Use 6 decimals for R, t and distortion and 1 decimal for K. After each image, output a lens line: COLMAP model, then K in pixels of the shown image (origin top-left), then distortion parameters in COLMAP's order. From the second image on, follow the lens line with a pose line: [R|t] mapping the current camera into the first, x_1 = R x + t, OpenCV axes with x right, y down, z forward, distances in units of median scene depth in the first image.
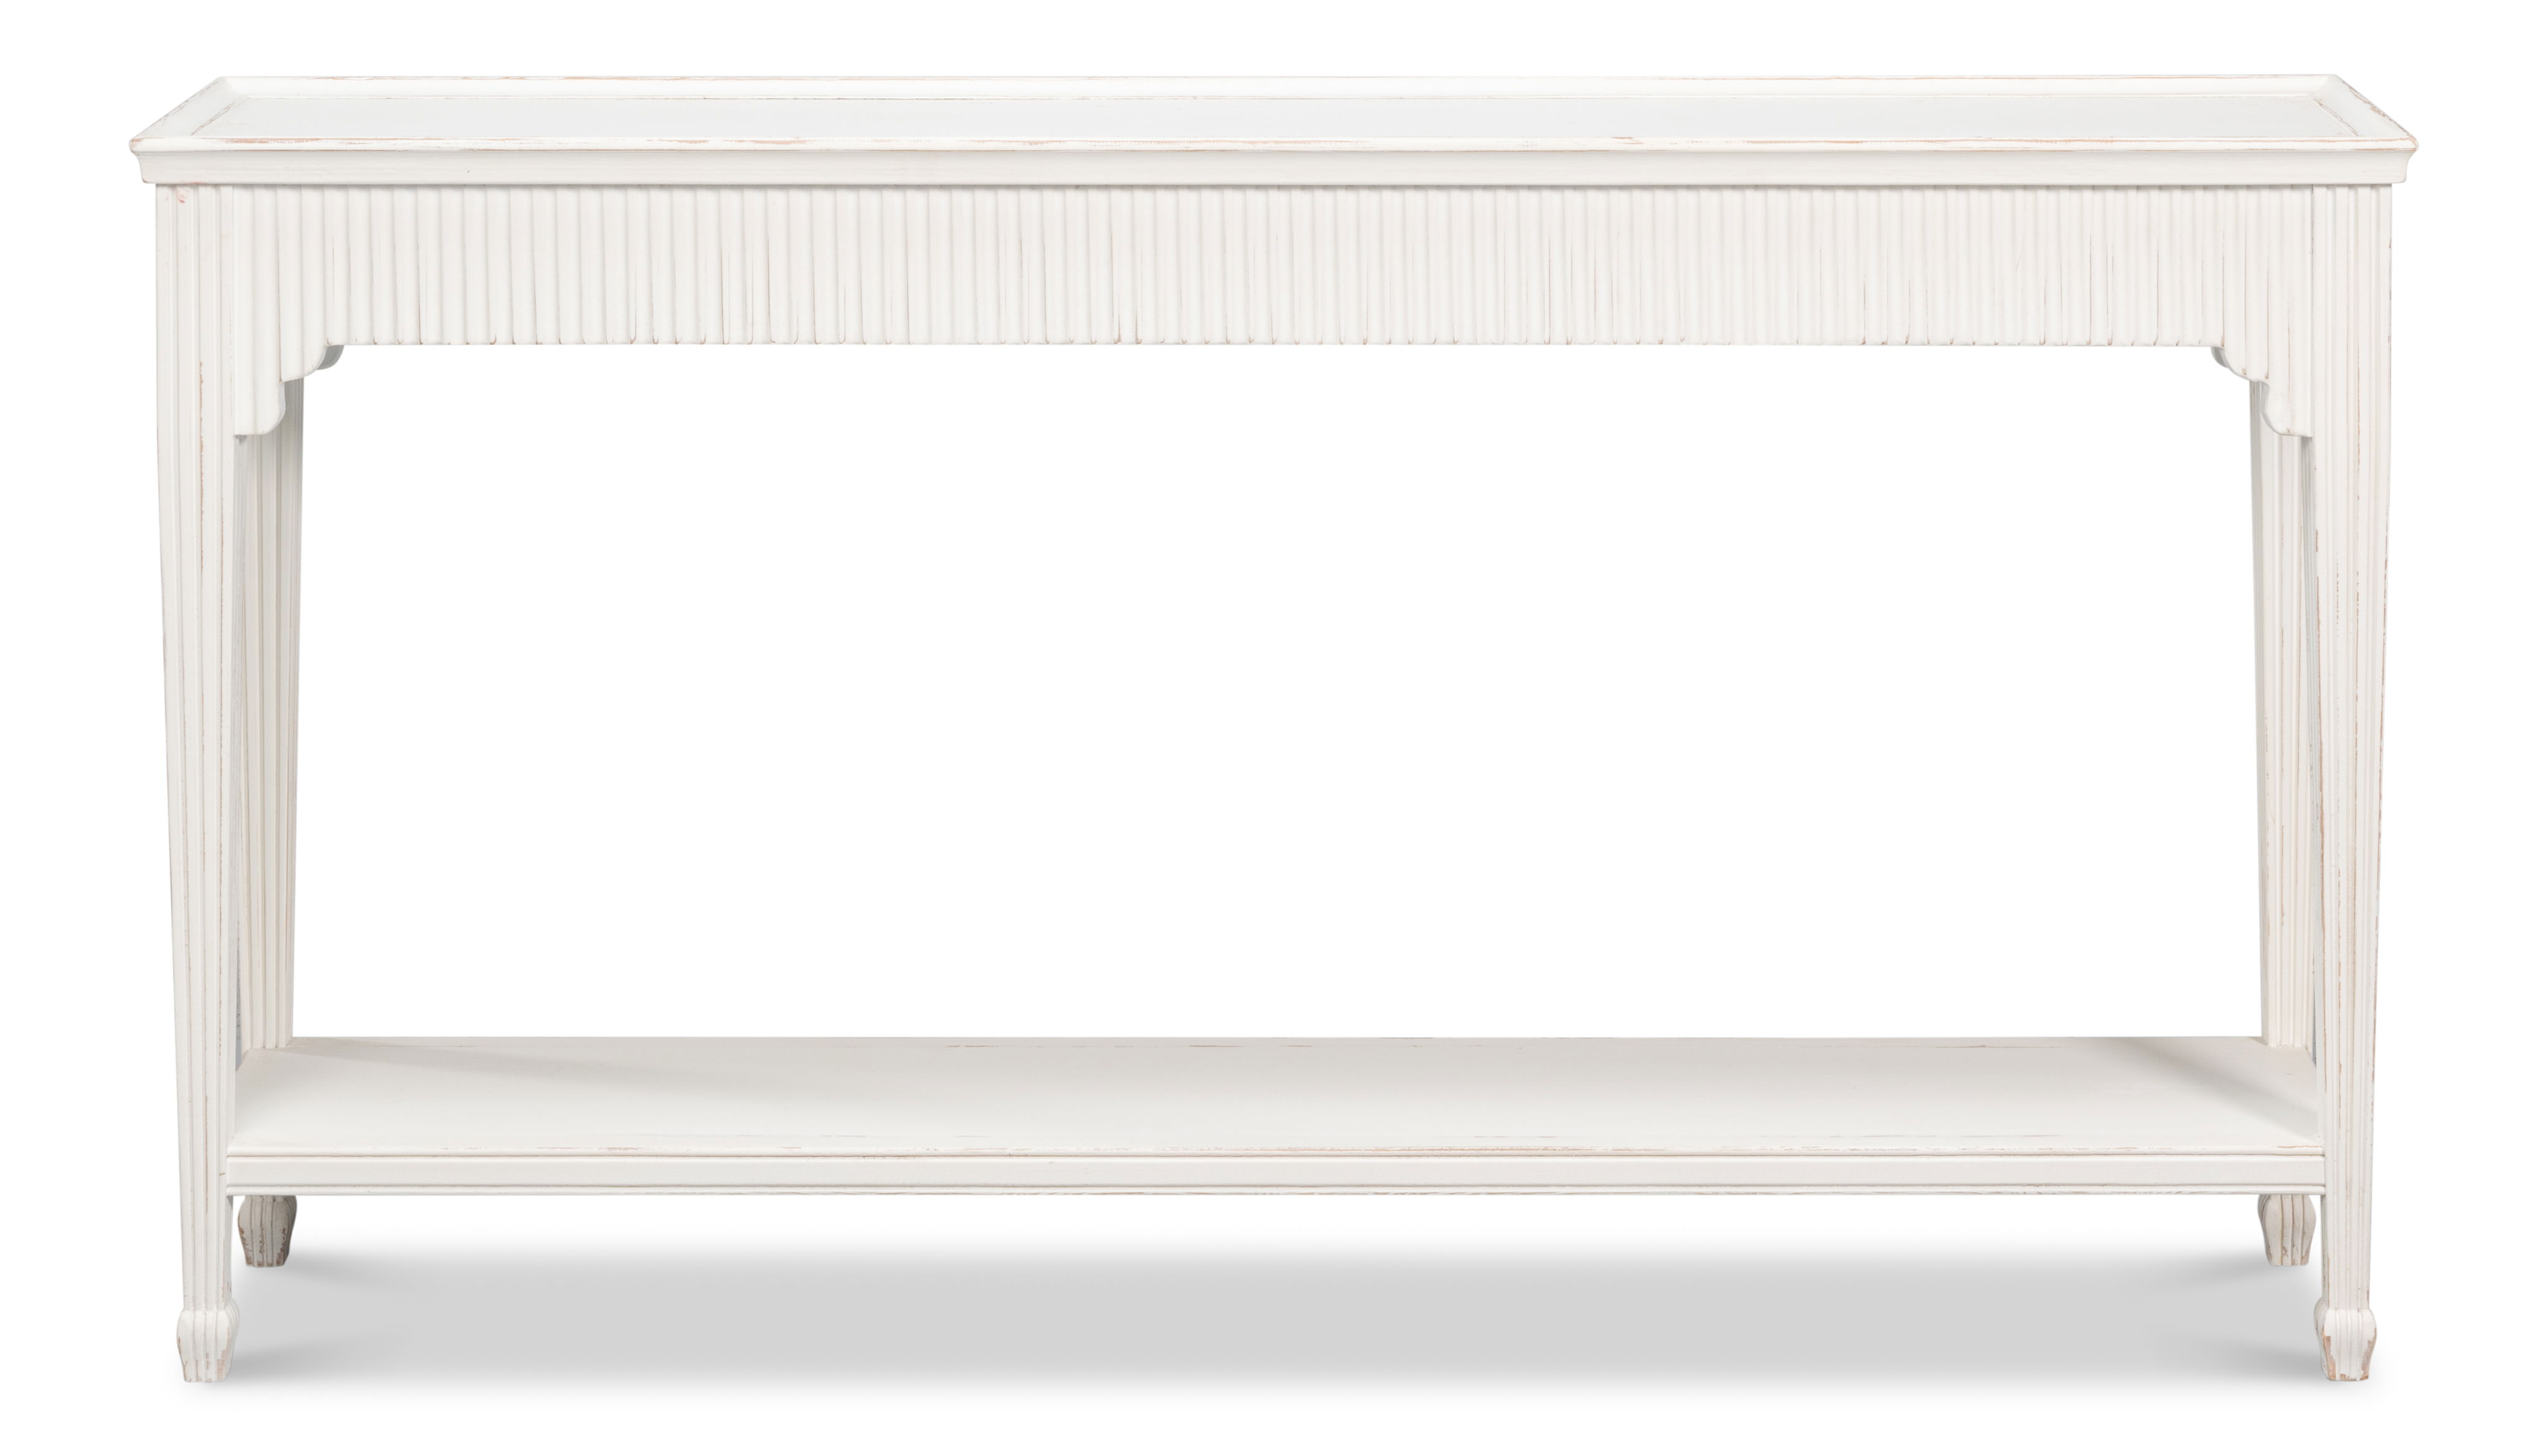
lens RADIAL K [[4583.0, 0, 1273.5], [0, 4583.0, 728.0], [0, 0, 1]] dist [-0.012135, 0.073174]
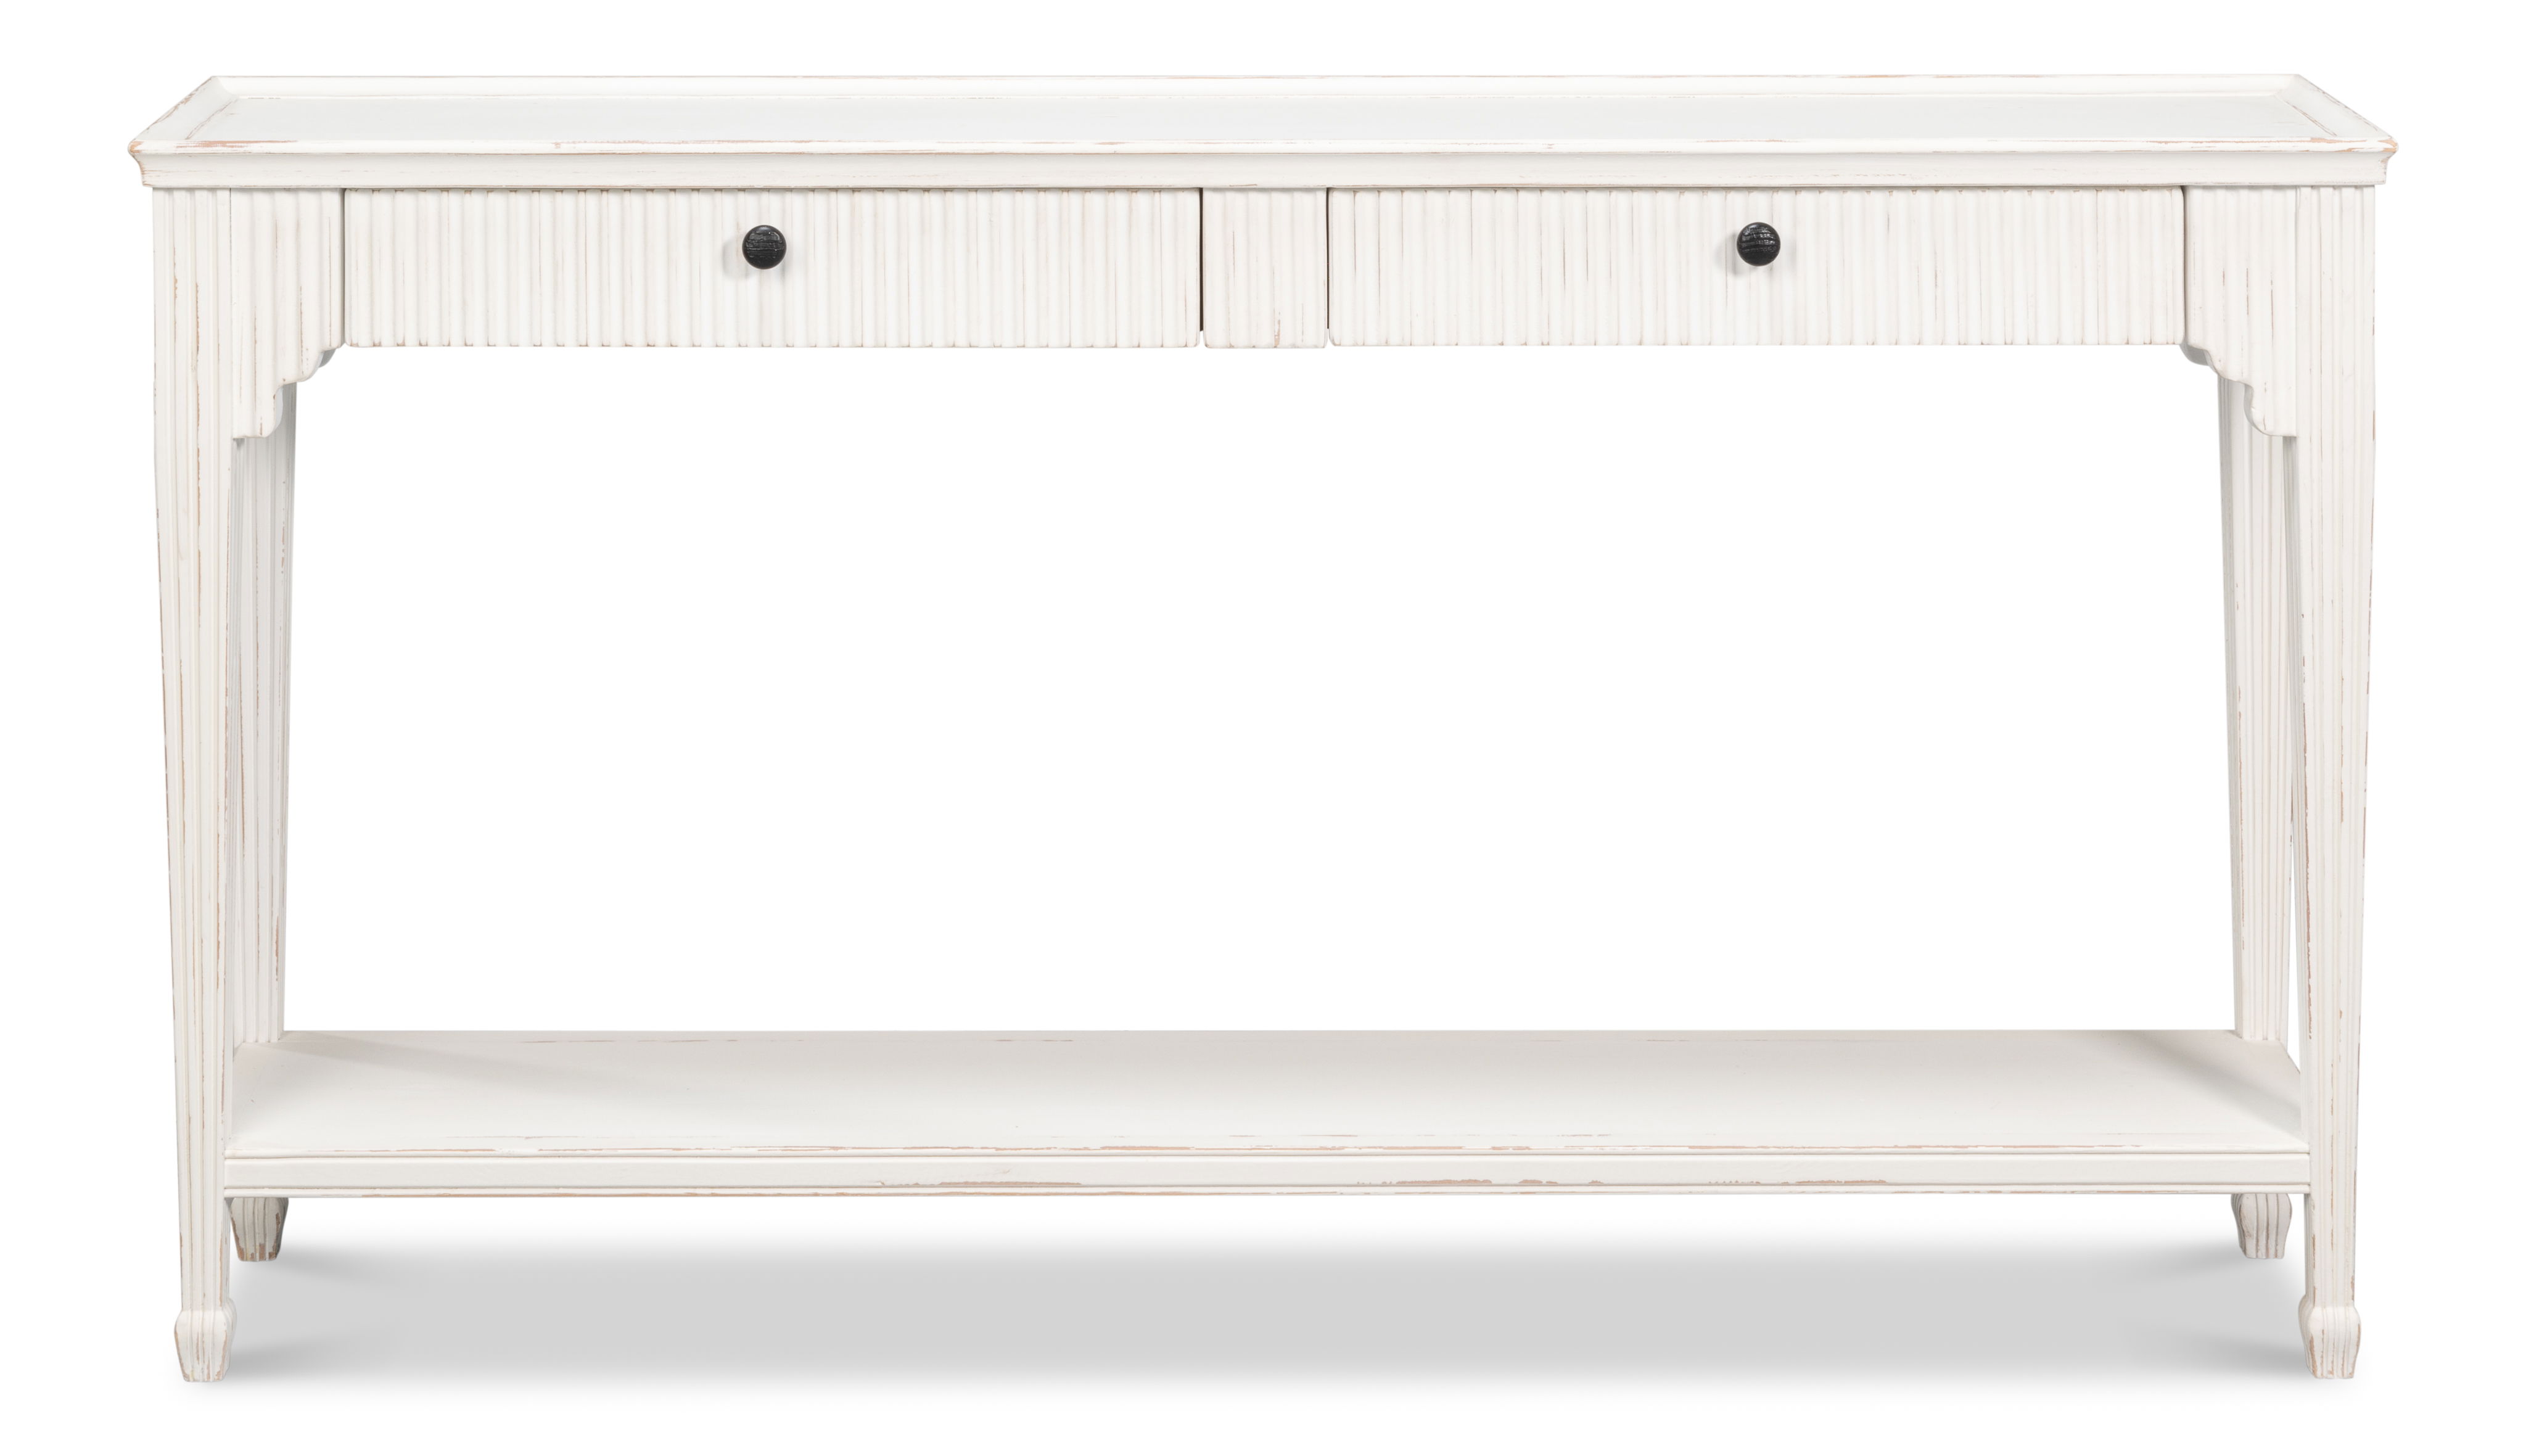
lens RADIAL K [[4556.7, 0, 1313.4], [0, 4556.7, 653.3], [0, 0, 1]] dist [0.026568, -0.152005]
pose [[0.999998, -0.001634, -0.000710, 0.011784], [0.001622, 0.999868, -0.016196, -0.000018], [0.000736, 0.016195, 0.999869, 0.000321]]
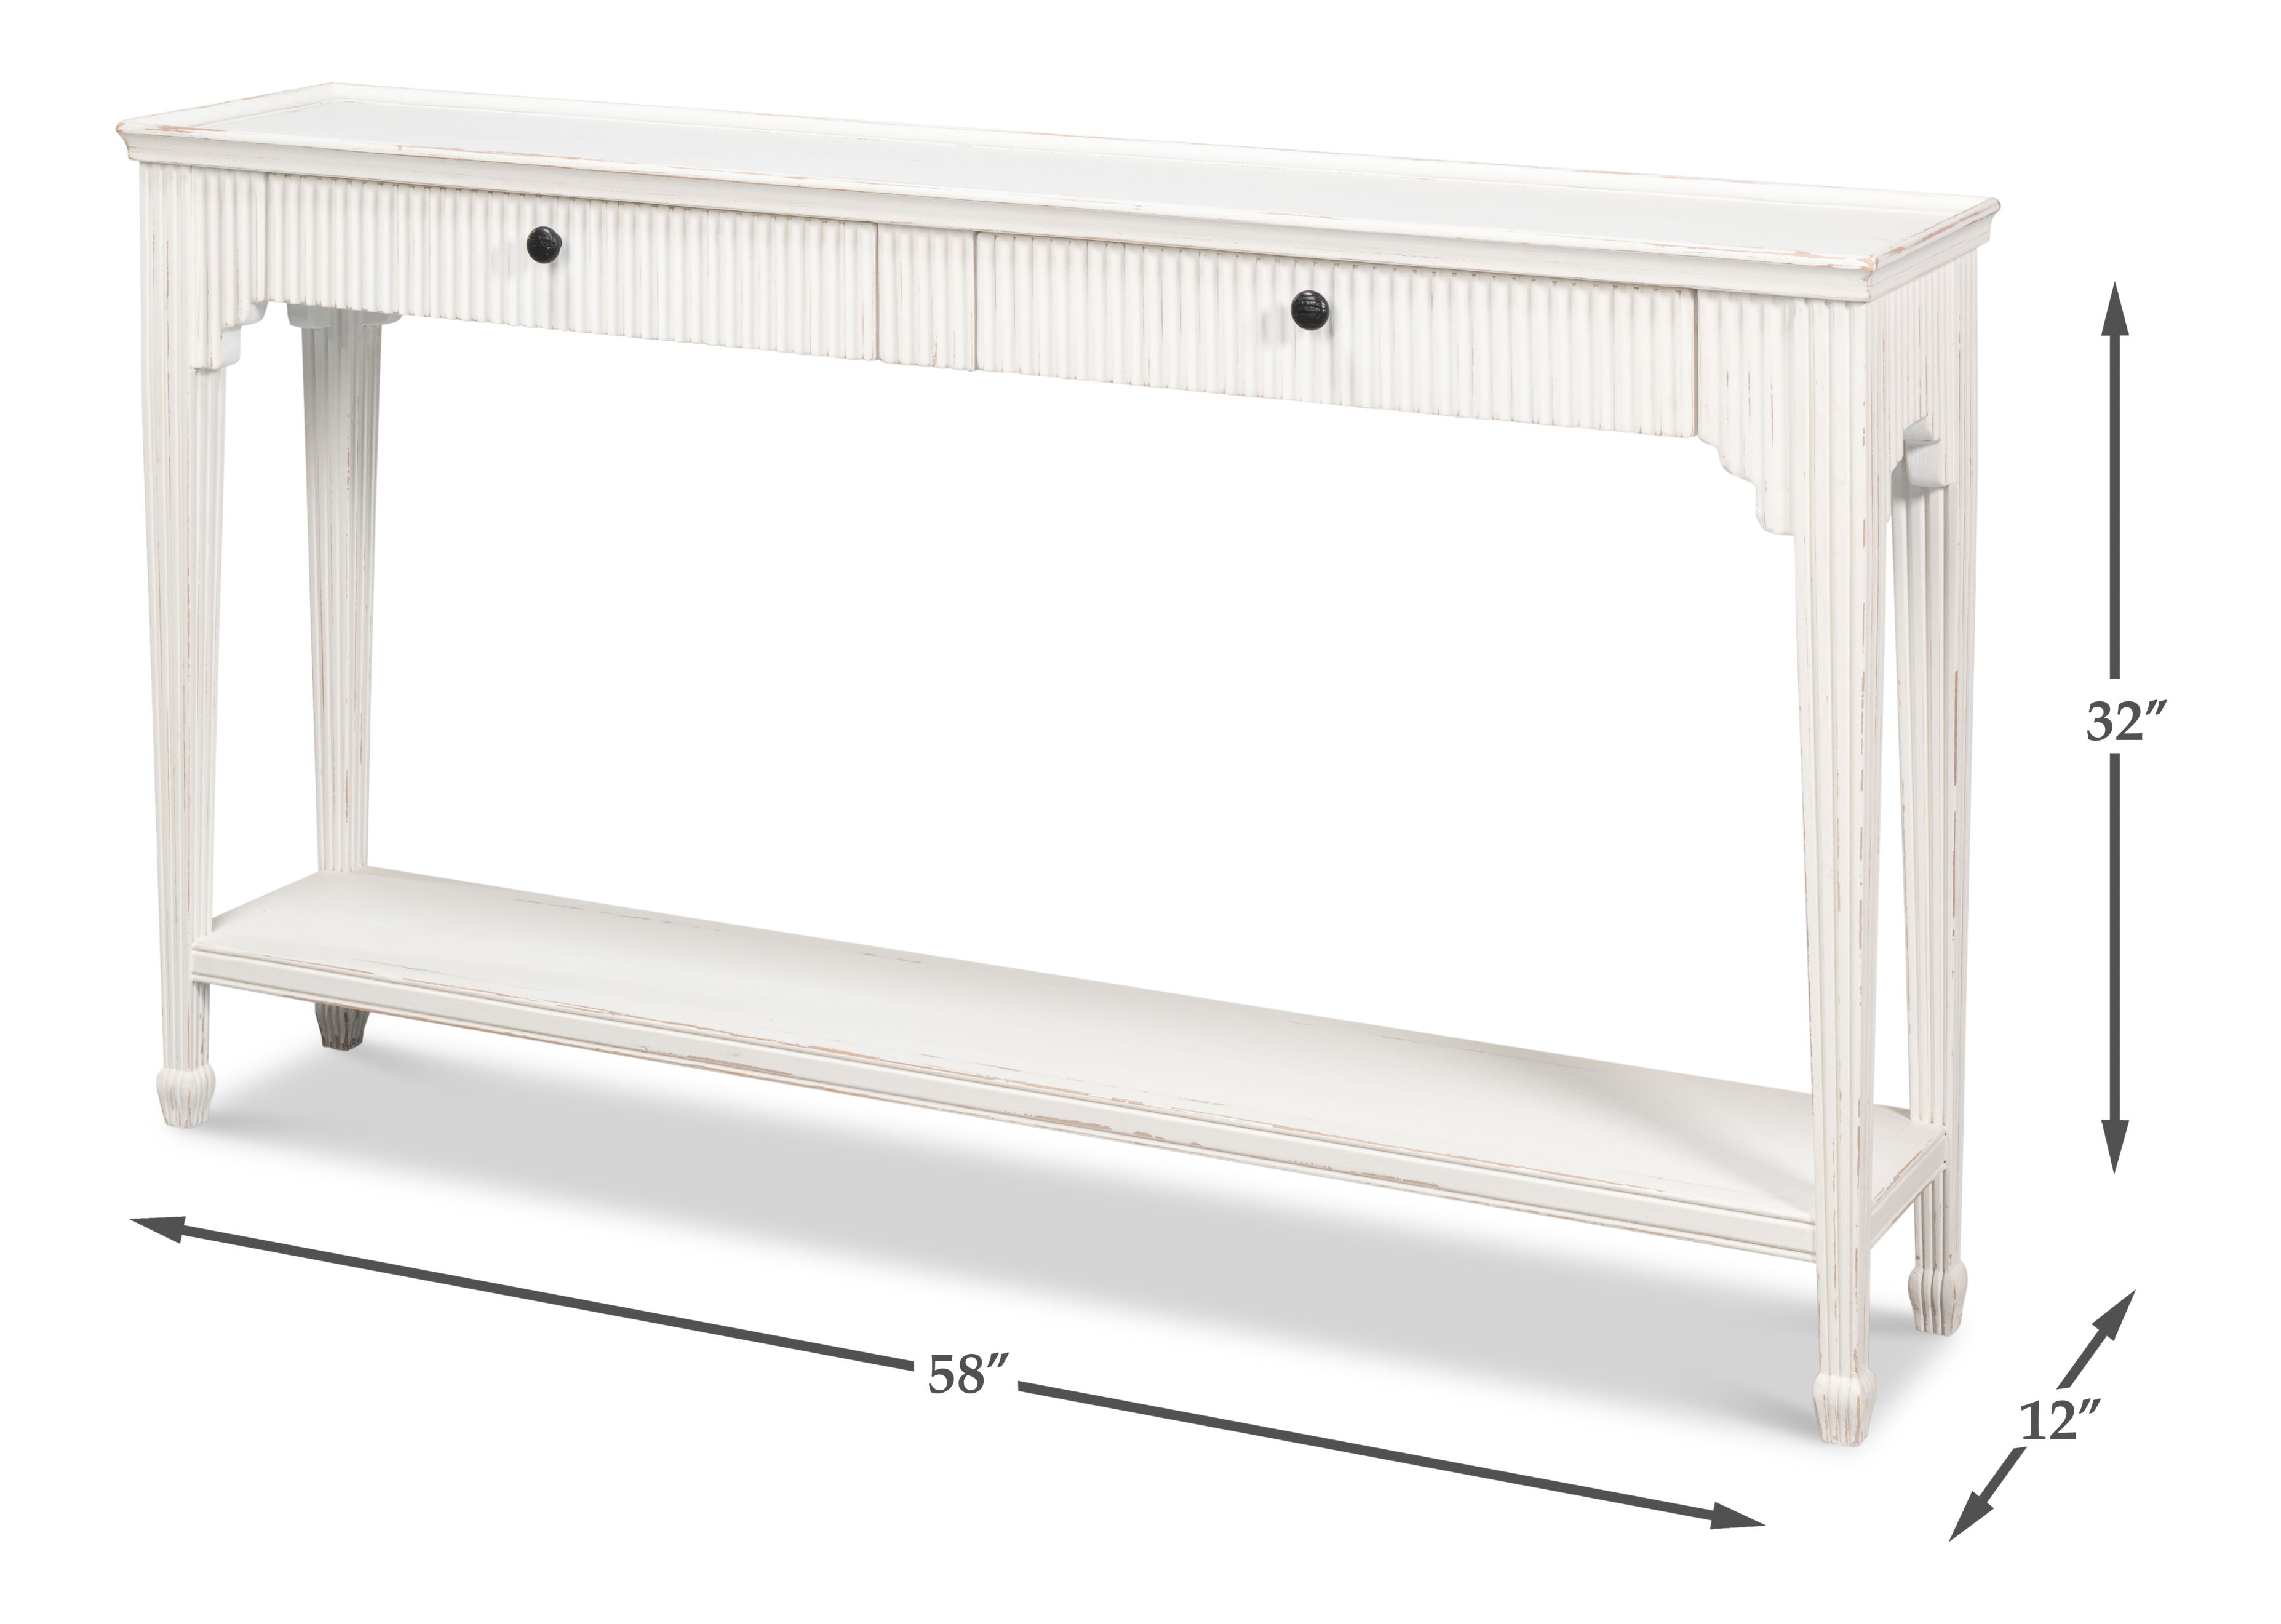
lens RADIAL K [[4429.5, 0, 1140.5], [0, 4429.5, 812.0], [0, 0, 1]] dist [0.035254, -0.418602]
pose [[0.902611, 0.126170, -0.411551, 0.546539], [-0.129764, 0.991357, 0.019325, -0.000128], [0.410432, 0.035962, 0.911182, 0.003295]]
